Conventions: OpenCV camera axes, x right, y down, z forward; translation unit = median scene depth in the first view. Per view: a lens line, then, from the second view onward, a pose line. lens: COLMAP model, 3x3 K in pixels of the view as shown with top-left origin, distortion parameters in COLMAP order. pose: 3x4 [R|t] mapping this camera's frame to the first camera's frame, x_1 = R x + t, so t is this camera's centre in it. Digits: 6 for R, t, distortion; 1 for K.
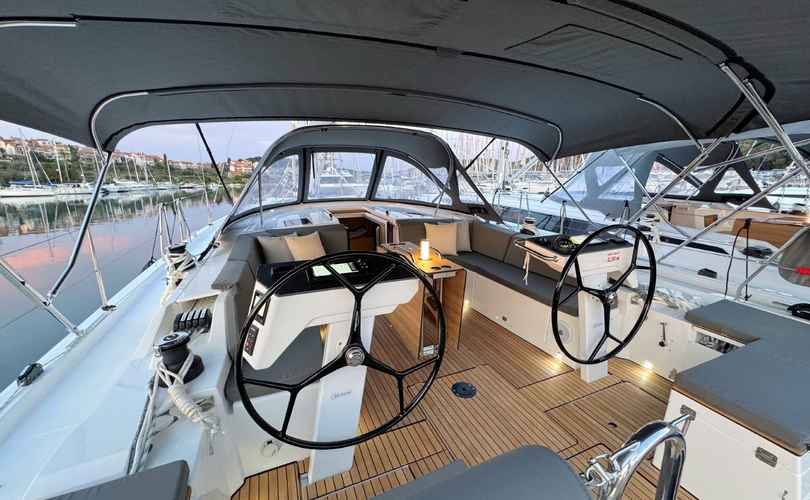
lens RADIAL K [[322.4, 0, 404.6], [0, 322.4, 247.5], [0, 0, 1]] dist [-0.002913, -0.000416]
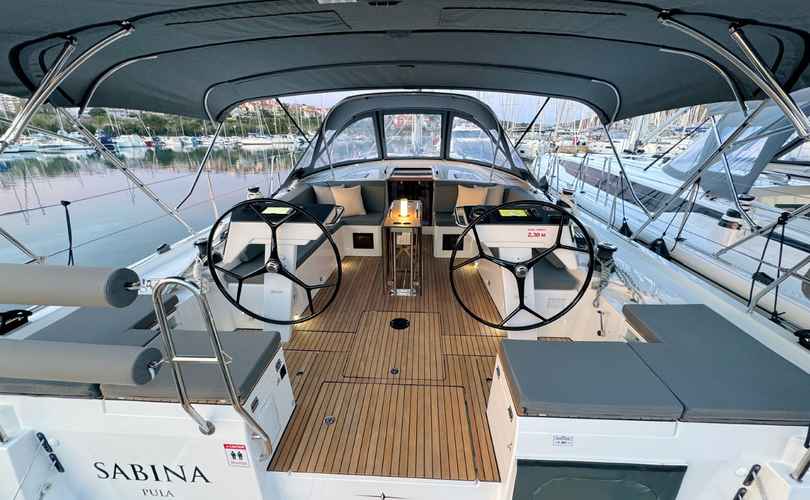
lens RADIAL K [[322.4, 0, 403.2], [0, 322.4, 248.8], [0, 0, 1]] dist [-0.002913, -0.000416]
pose [[0.895733, 0.158146, -0.415514, 0.339852], [-0.099694, 0.982243, 0.158932, -0.019555], [0.433270, -0.100936, 0.895594, -0.037654]]
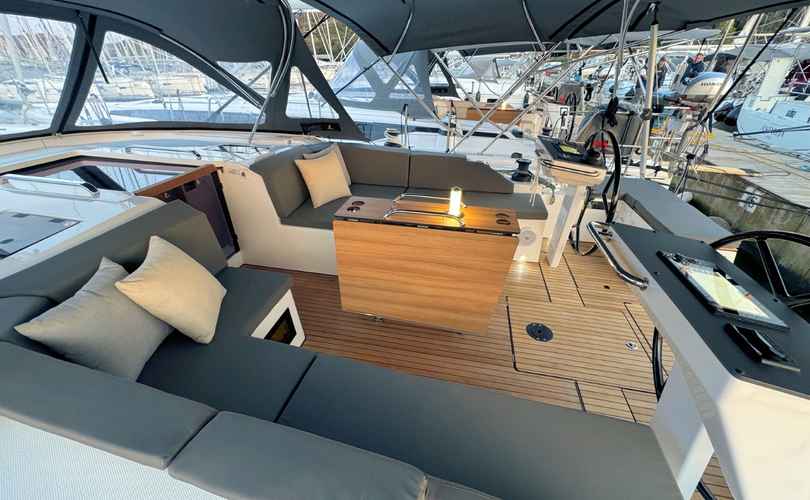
lens RADIAL K [[322.4, 0, 407.5], [0, 322.4, 247.4], [0, 0, 1]] dist [-0.002913, -0.000416]
pose [[0.555431, -0.402854, 0.727465, -0.318790], [0.174551, 0.911809, 0.371667, -0.106875], [-0.813037, -0.079455, 0.576766, 0.400750]]
